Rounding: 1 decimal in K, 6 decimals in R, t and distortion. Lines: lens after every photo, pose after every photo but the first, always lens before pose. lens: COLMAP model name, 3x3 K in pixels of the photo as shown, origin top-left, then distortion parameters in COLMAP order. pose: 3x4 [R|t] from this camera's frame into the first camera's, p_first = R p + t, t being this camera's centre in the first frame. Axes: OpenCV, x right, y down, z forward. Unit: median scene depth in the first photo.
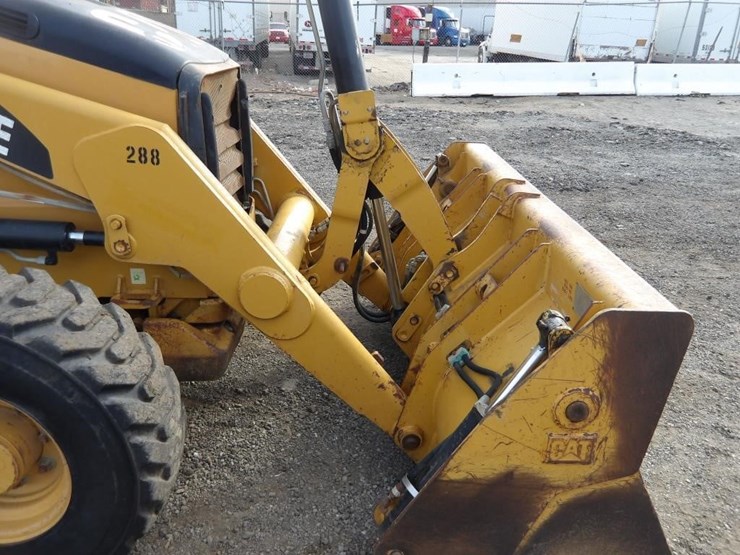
lens RADIAL K [[603.0, 0, 371.3], [0, 603.0, 271.1], [0, 0, 1]] dist [0.001869, 0.001552]
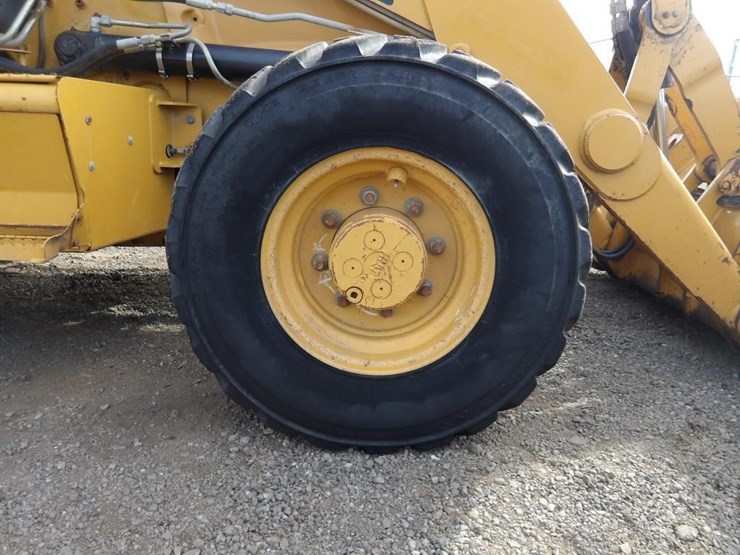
lens RADIAL K [[603.0, 0, 371.3], [0, 603.0, 271.1], [0, 0, 1]] dist [0.001869, 0.001552]
pose [[0.999787, 0.019586, 0.006515, -0.549788], [-0.018476, 0.989888, -0.140644, 0.369923], [-0.009204, 0.140494, 0.990039, 0.148241]]
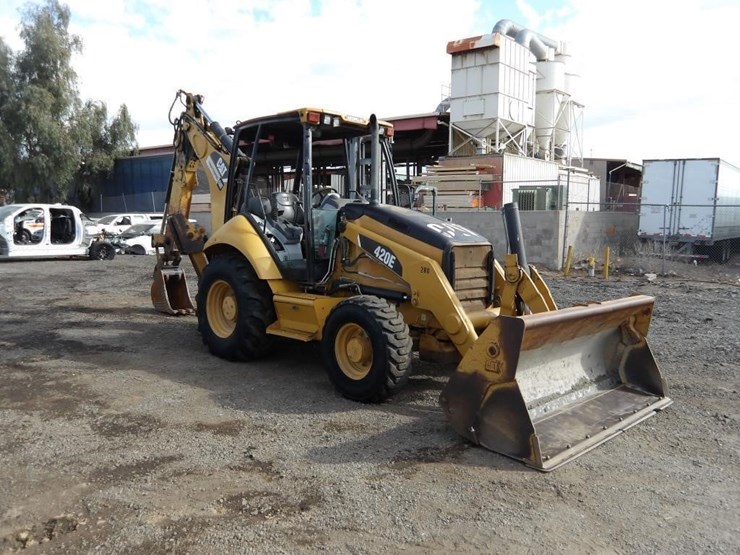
lens RADIAL K [[603.0, 0, 371.3], [0, 603.0, 271.1], [0, 0, 1]] dist [0.001869, 0.001552]
pose [[0.707385, 0.056300, -0.704582, 1.450235], [-0.266026, 0.944733, -0.191595, 0.429248], [0.654856, 0.322969, 0.683268, -1.137914]]
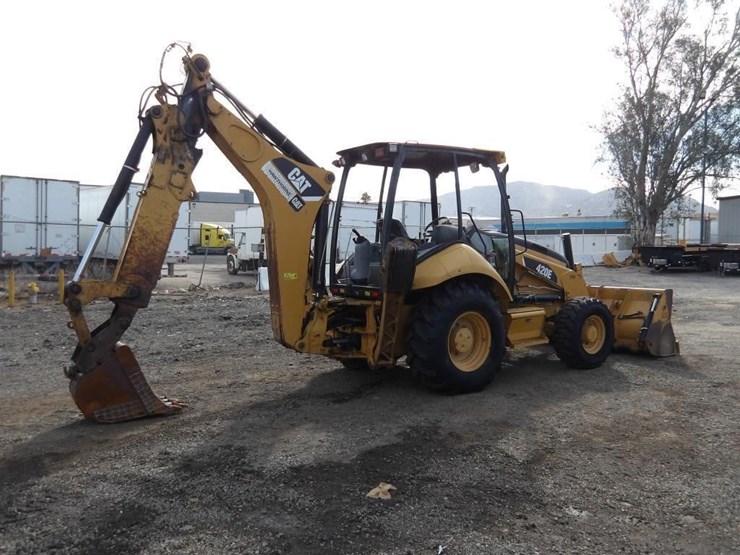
lens RADIAL K [[603.0, 0, 371.3], [0, 603.0, 271.1], [0, 0, 1]] dist [0.001869, 0.001552]
pose [[0.824919, -0.044233, 0.563518, -4.043627], [0.222777, 0.941682, -0.252200, 0.557133], [-0.519499, 0.333583, 0.786666, -1.747805]]
